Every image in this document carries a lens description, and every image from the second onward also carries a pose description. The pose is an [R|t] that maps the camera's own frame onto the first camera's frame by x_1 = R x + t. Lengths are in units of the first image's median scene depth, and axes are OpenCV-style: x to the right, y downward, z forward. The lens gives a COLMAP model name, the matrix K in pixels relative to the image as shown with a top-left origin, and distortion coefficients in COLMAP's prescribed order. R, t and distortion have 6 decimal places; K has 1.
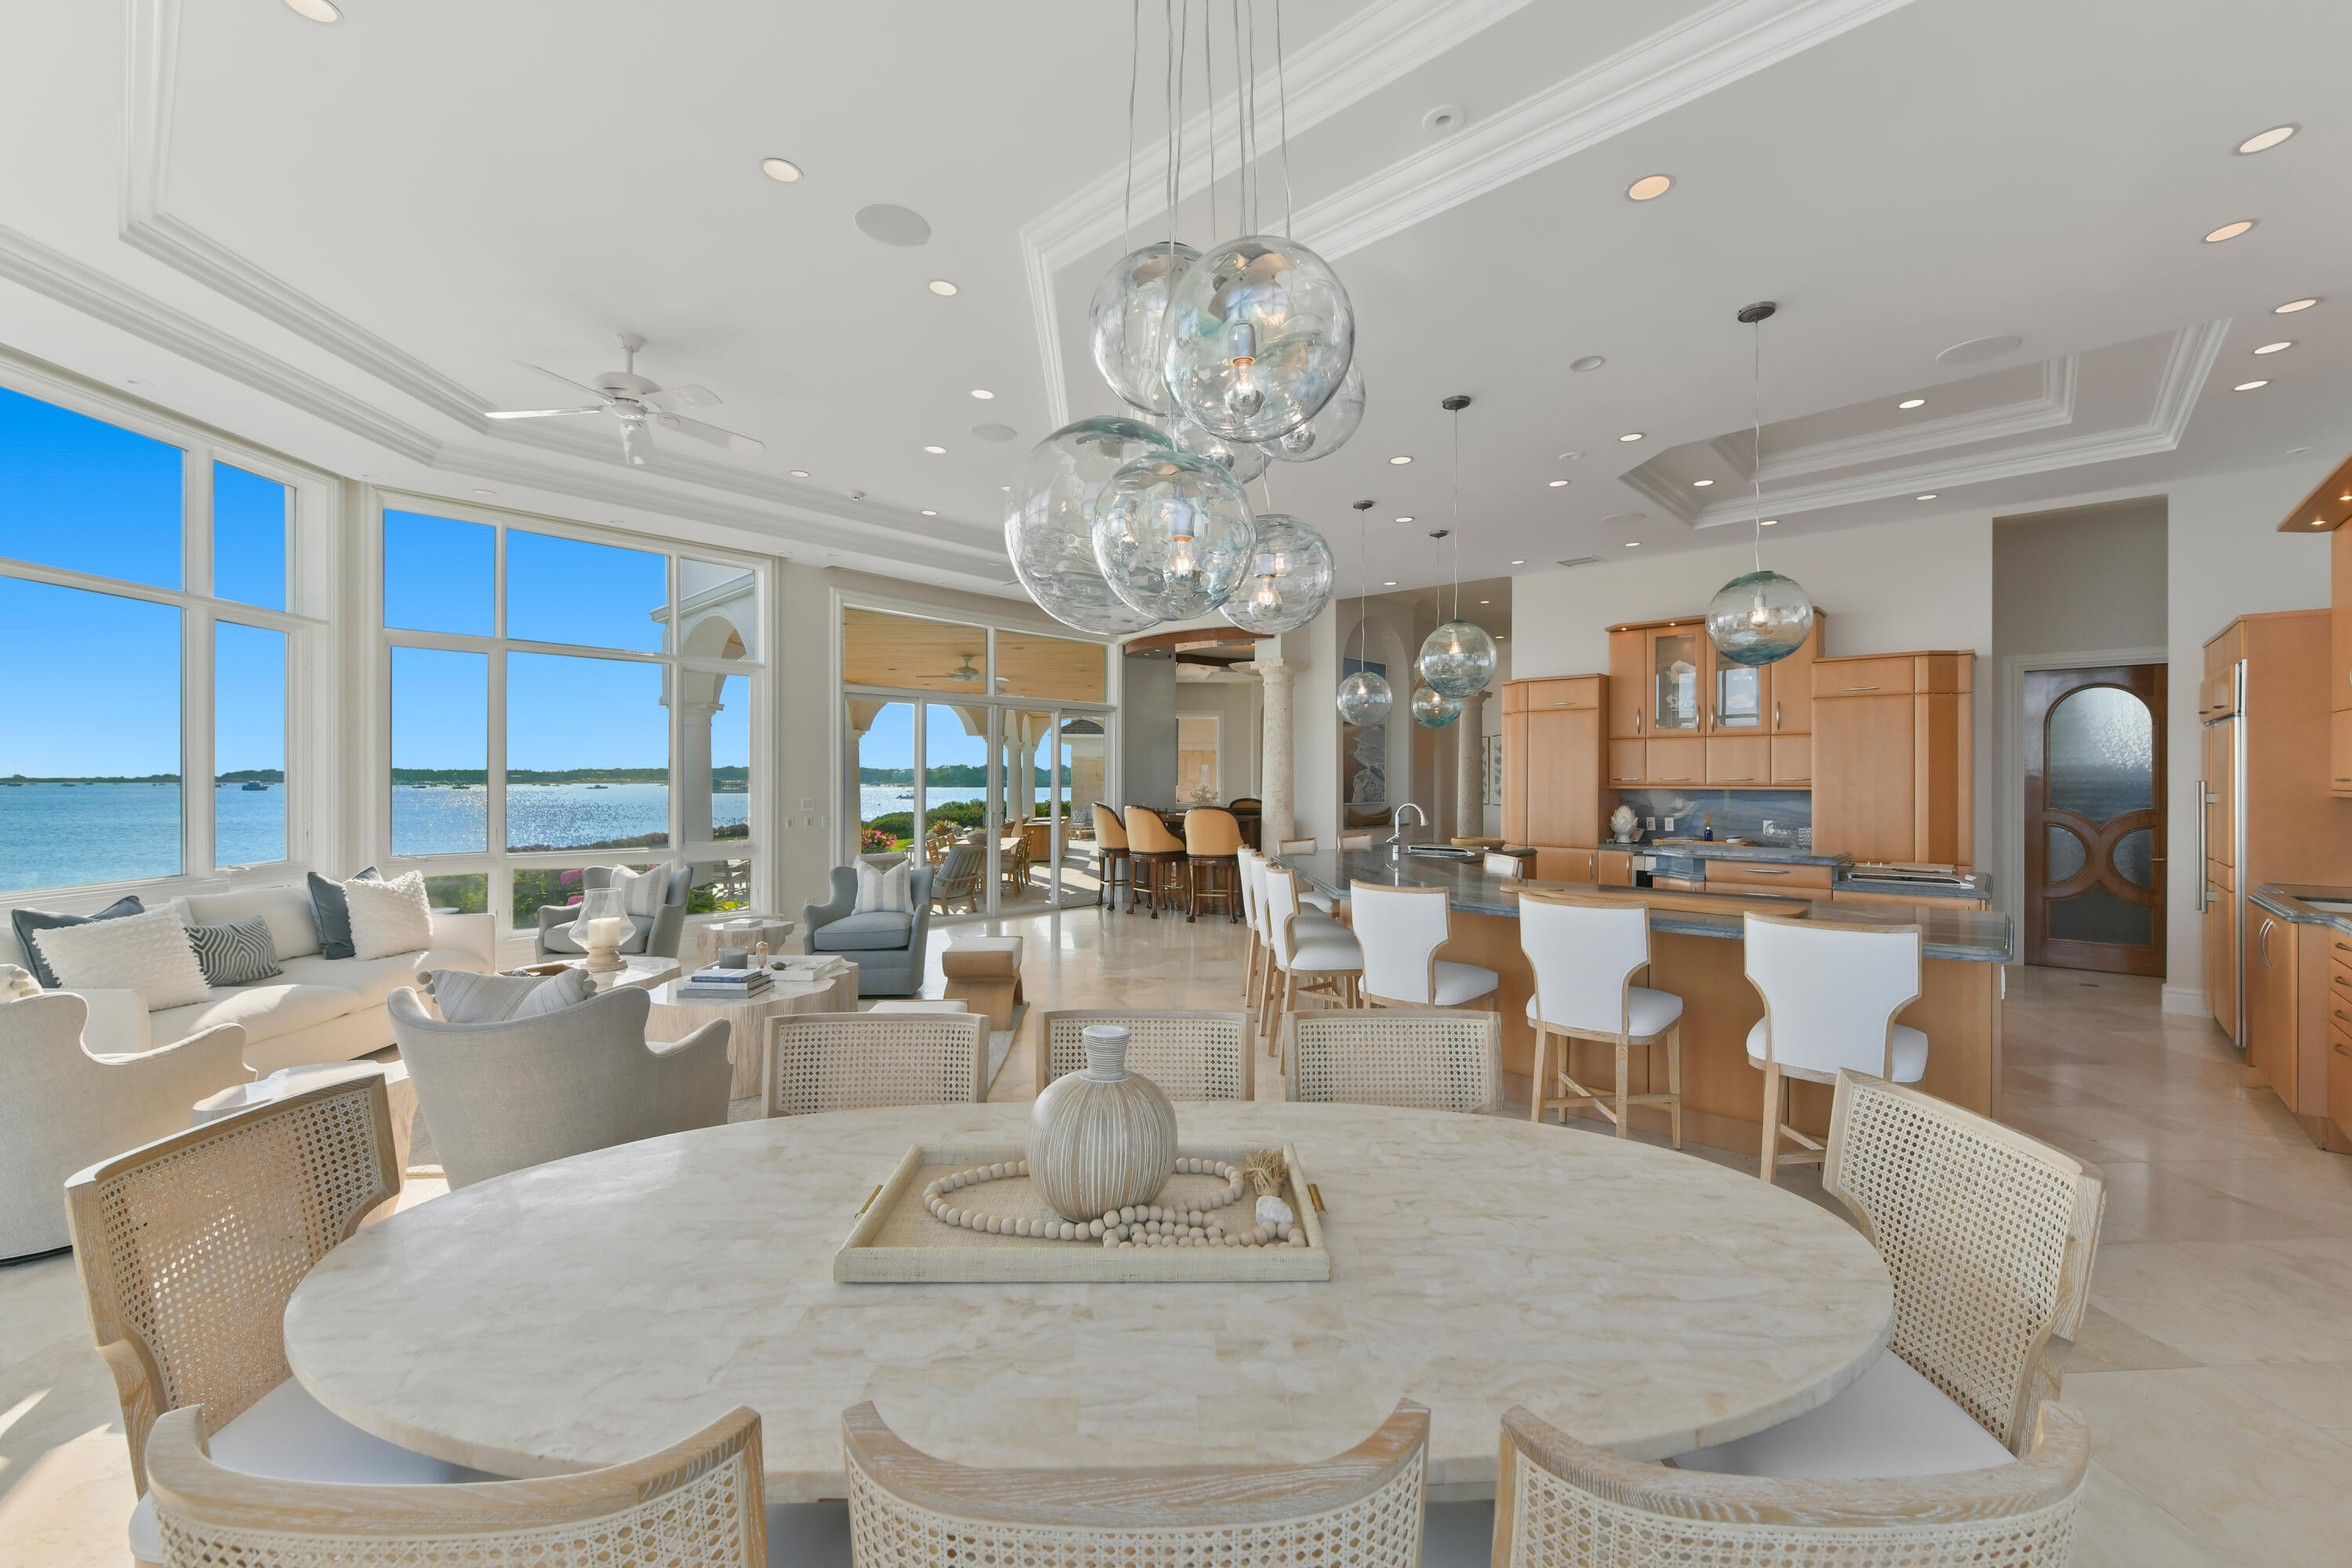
lens RADIAL K [[964.2, 0, 1178.6], [0, 964.2, 788.5], [0, 0, 1]] dist [0.002188, 0.000451]
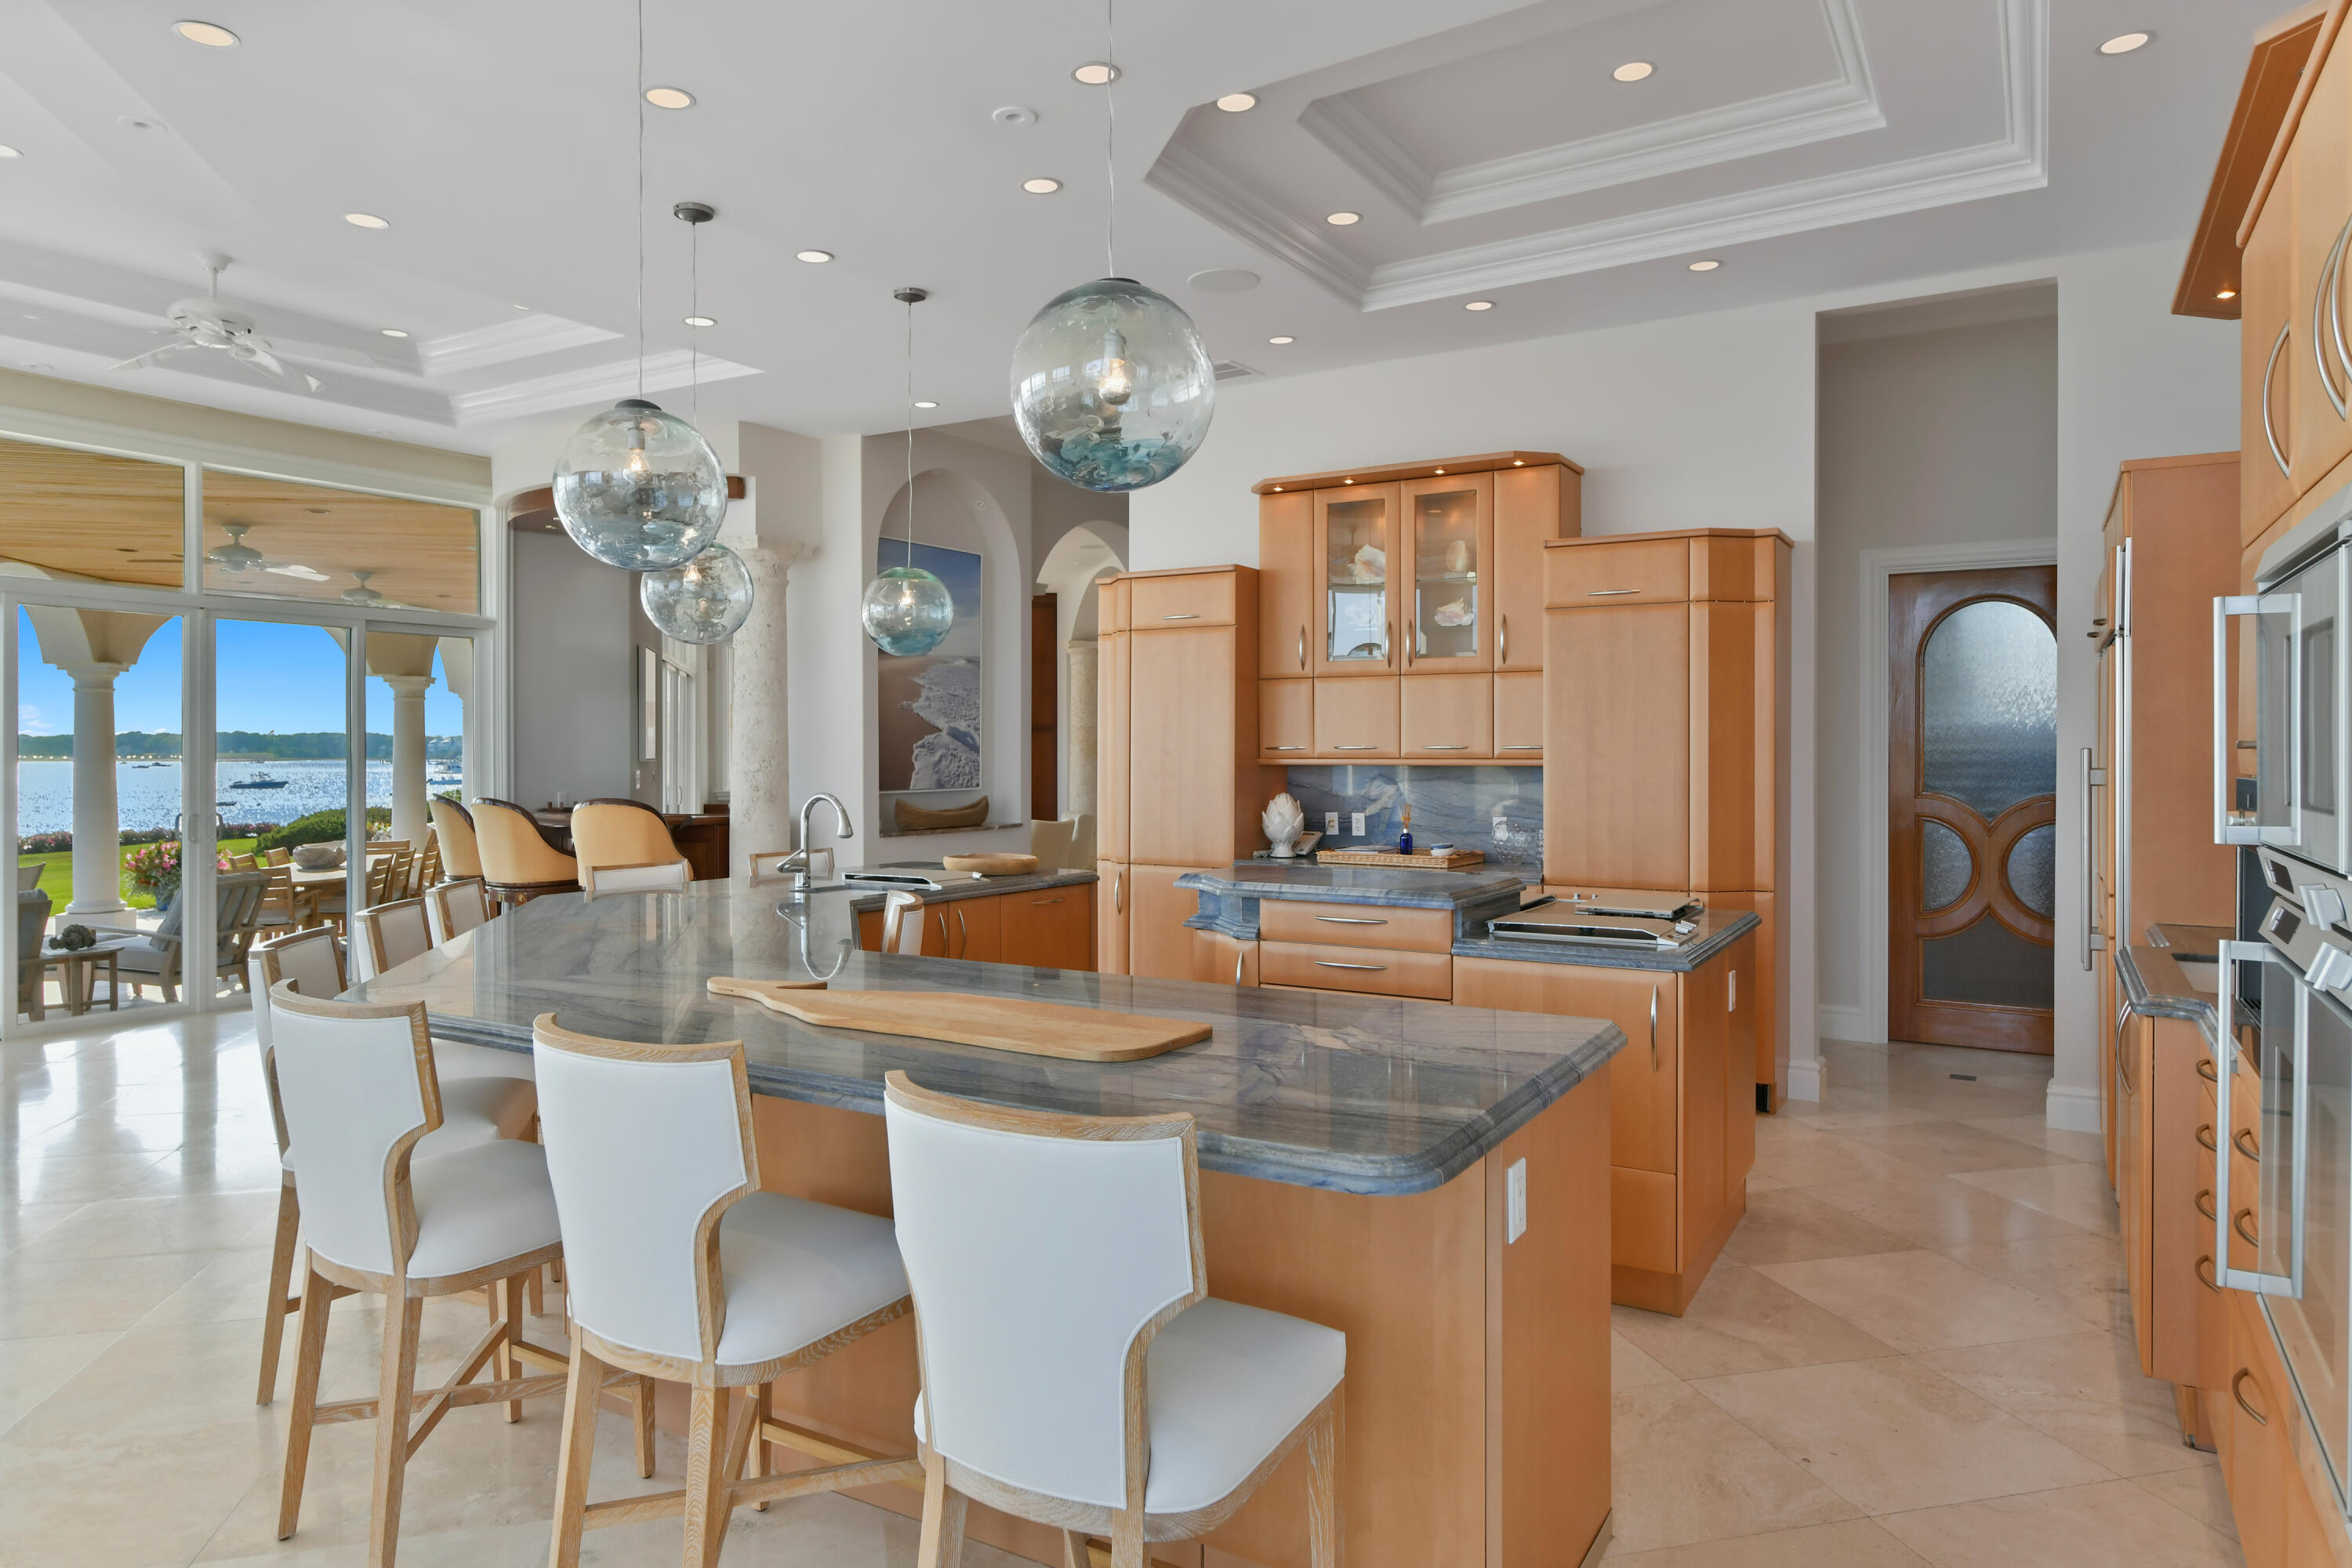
lens RADIAL K [[1435.3, 0, 1174.1], [0, 1435.3, 777.7], [0, 0, 1]] dist [0.003777, -0.001384]
pose [[0.983272, -0.005070, 0.182075, 0.254767], [0.003584, 0.999958, 0.008489, 0.000521], [-0.182110, -0.007695, 0.983248, 0.169634]]
